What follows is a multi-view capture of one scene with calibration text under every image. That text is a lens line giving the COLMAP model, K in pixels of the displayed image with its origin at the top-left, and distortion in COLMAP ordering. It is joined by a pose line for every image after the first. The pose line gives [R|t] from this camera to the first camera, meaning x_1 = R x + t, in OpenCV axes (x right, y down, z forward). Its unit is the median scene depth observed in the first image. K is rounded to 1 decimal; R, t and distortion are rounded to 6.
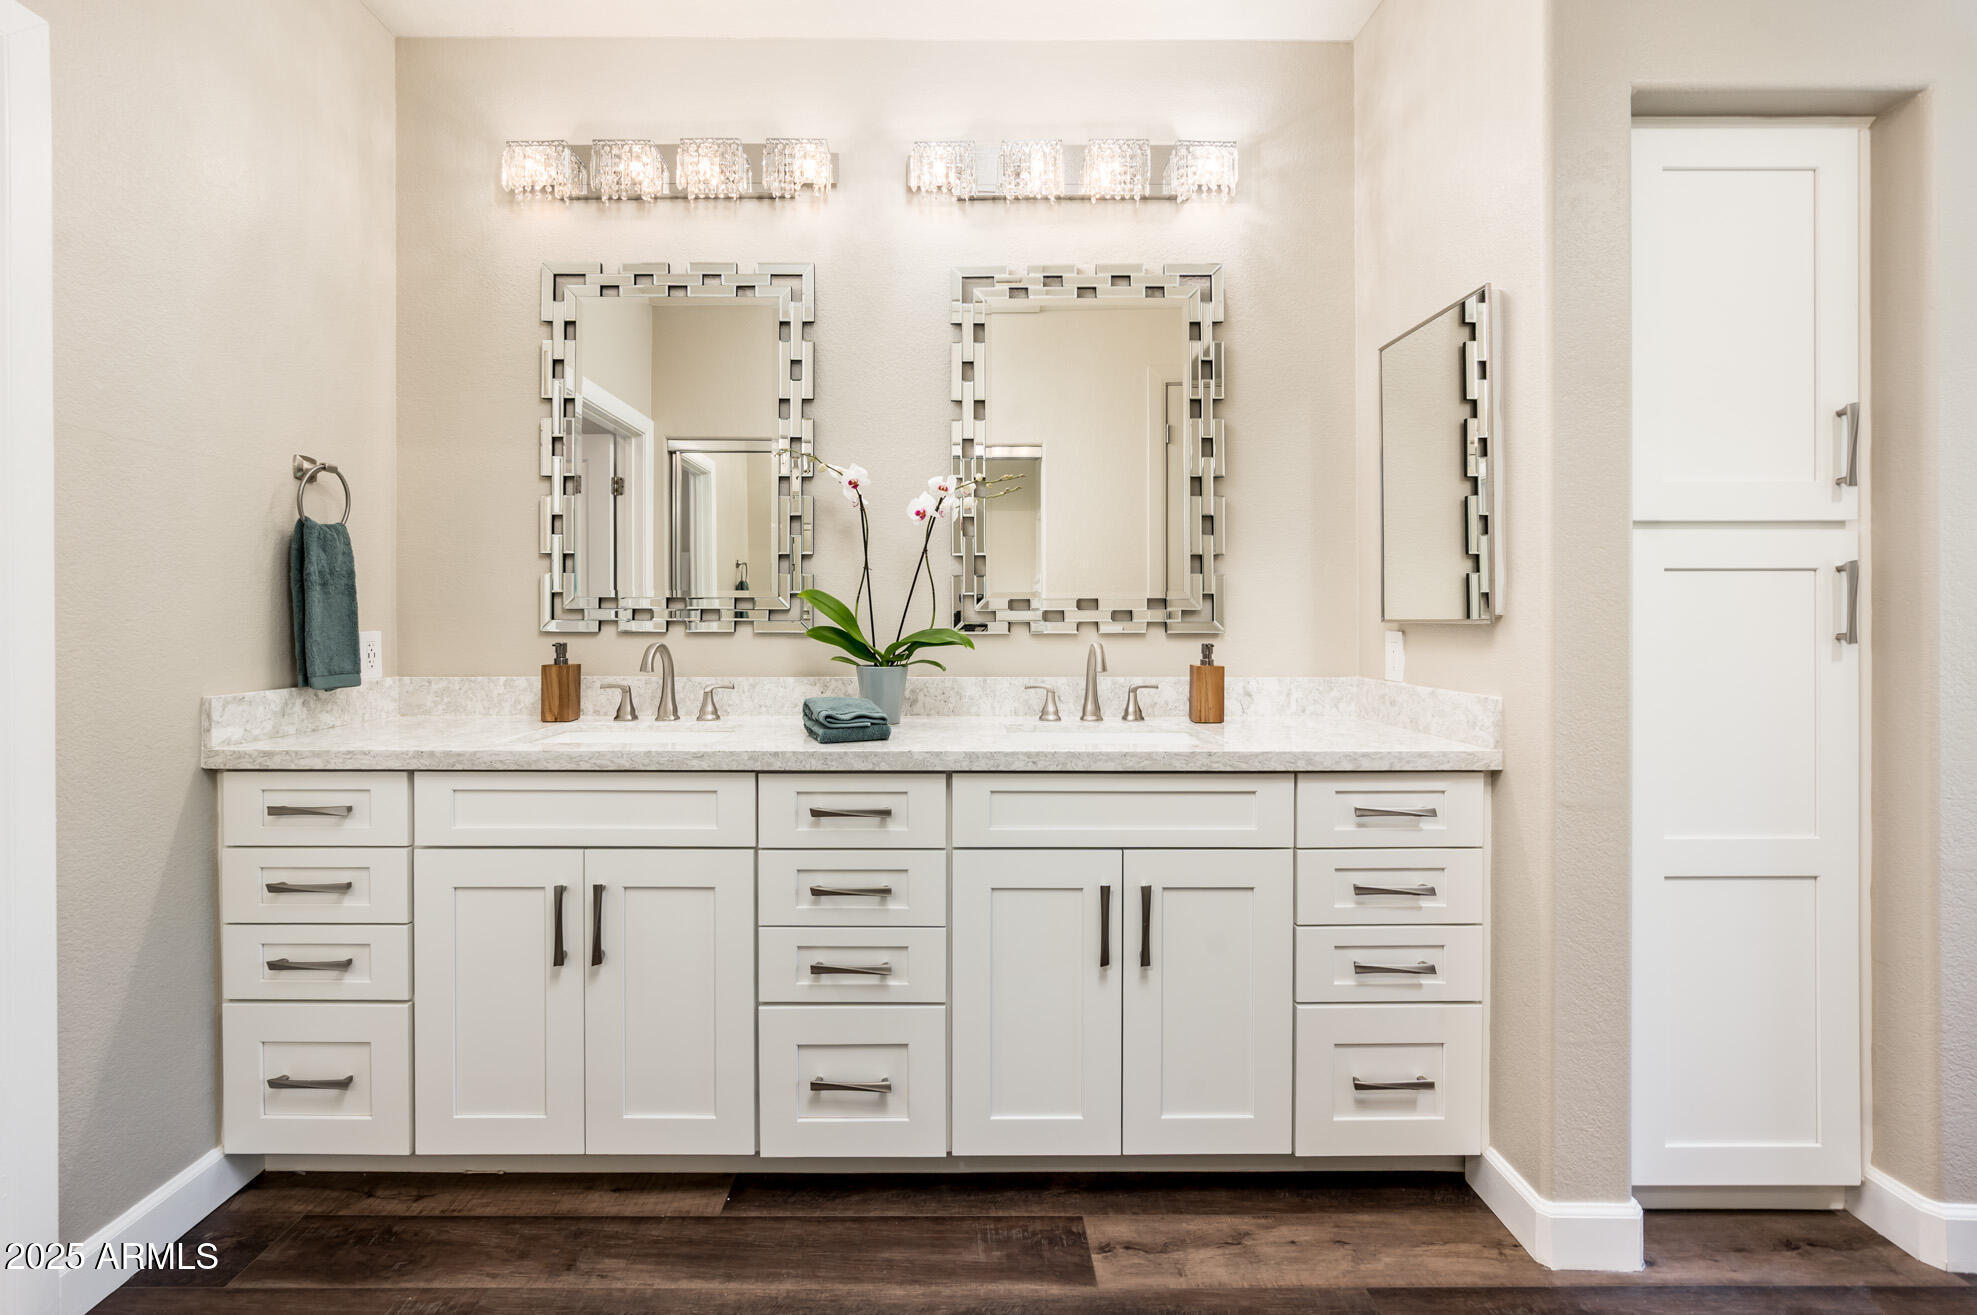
lens RADIAL K [[855.5, 0, 946.8], [0, 855.5, 620.4], [0, 0, 1]] dist [-0.002108, 0.000918]
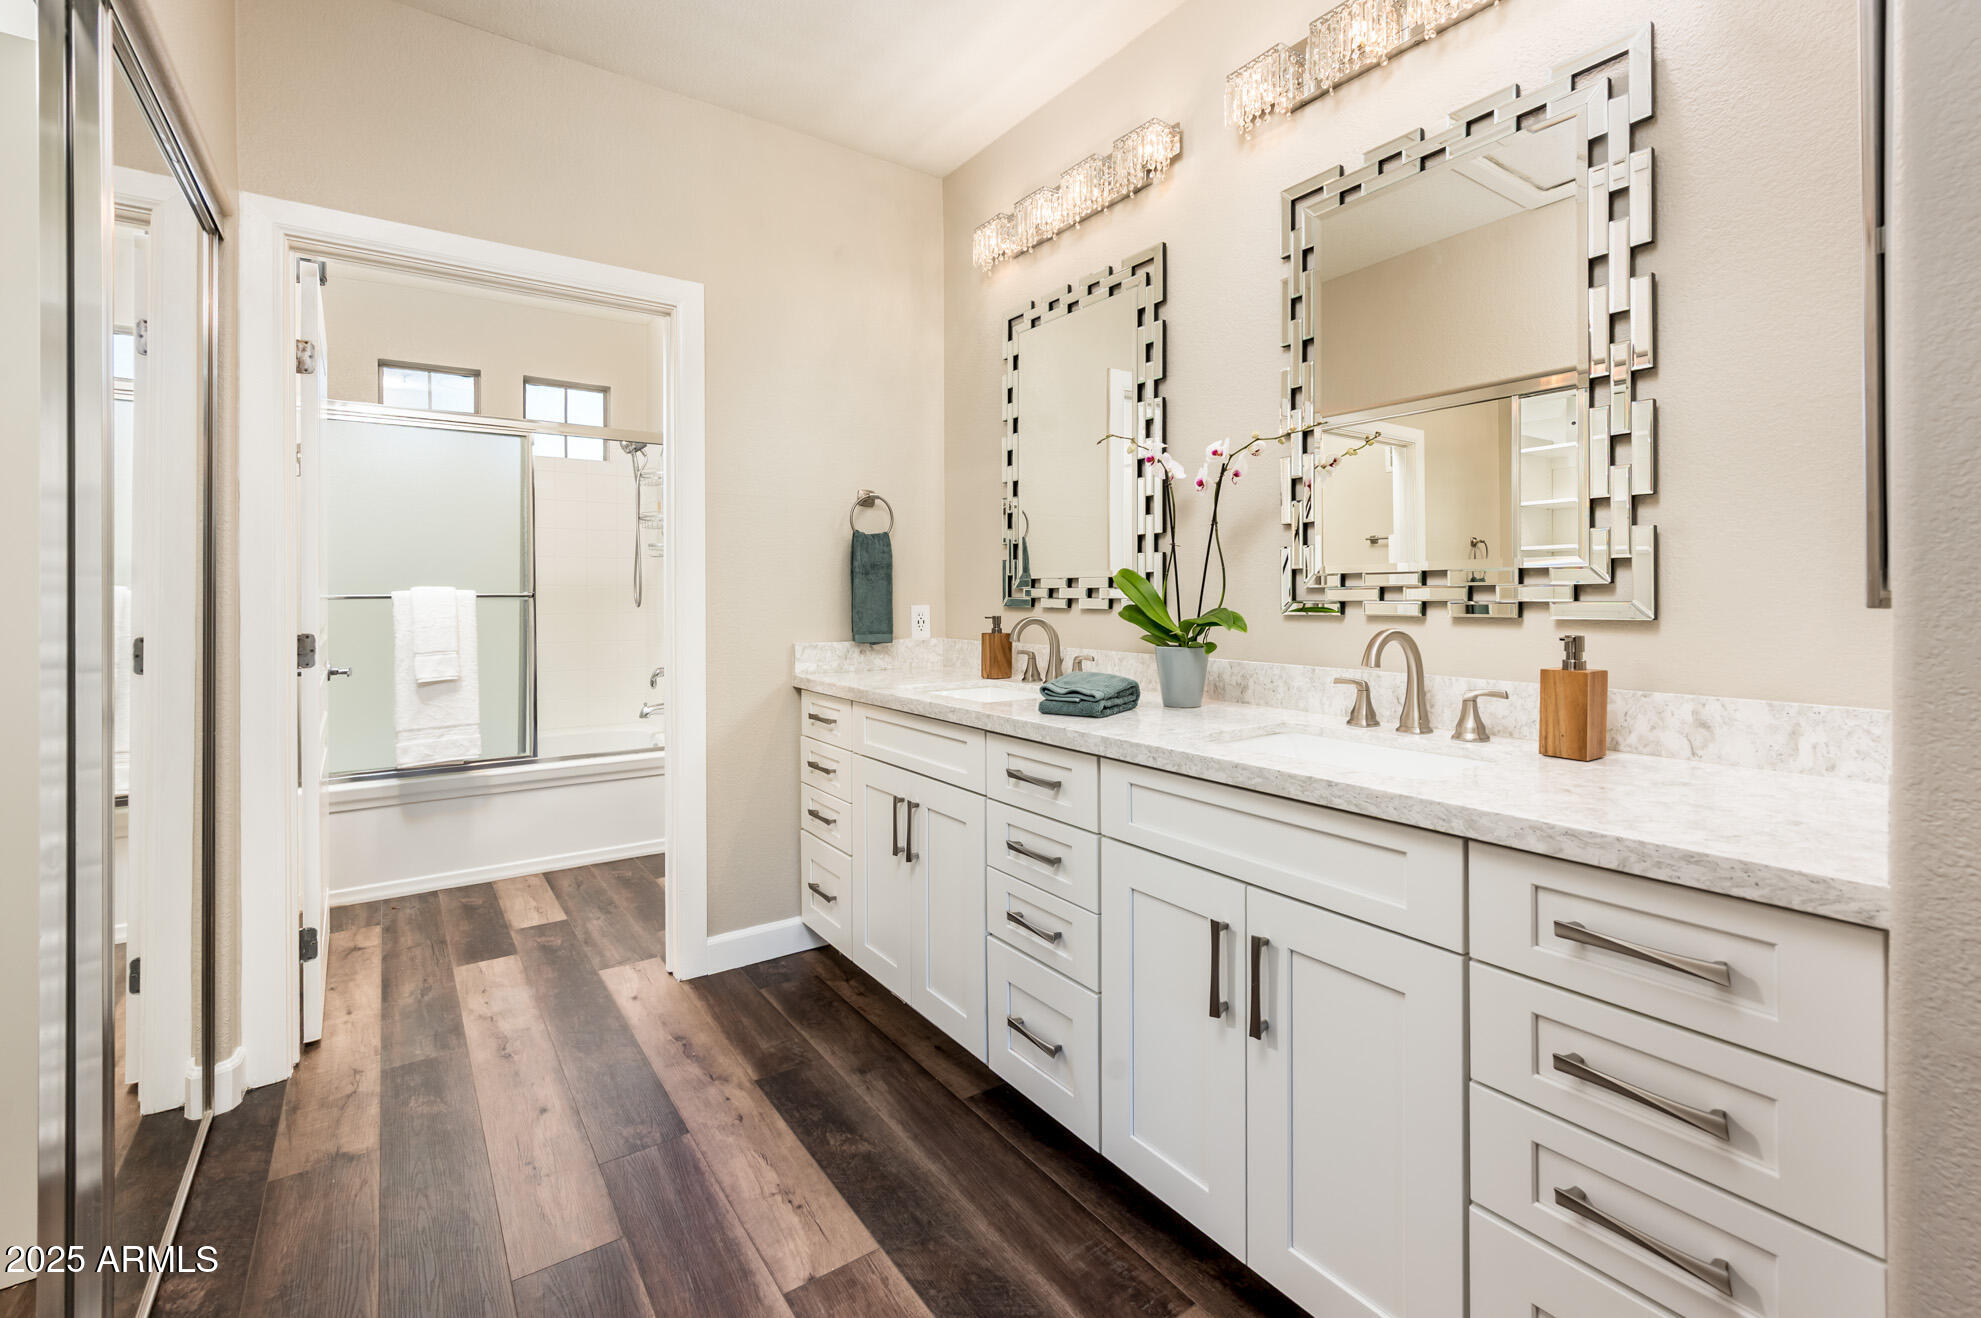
lens RADIAL K [[857.2, 0, 999.0], [0, 857.2, 597.3], [0, 0, 1]] dist [-0.002108, 0.000918]
pose [[0.587029, 0.001232, -0.809565, 0.714072], [-0.002189, 0.999998, -0.000065, -0.001260], [0.809563, 0.001810, 0.587030, 0.336596]]
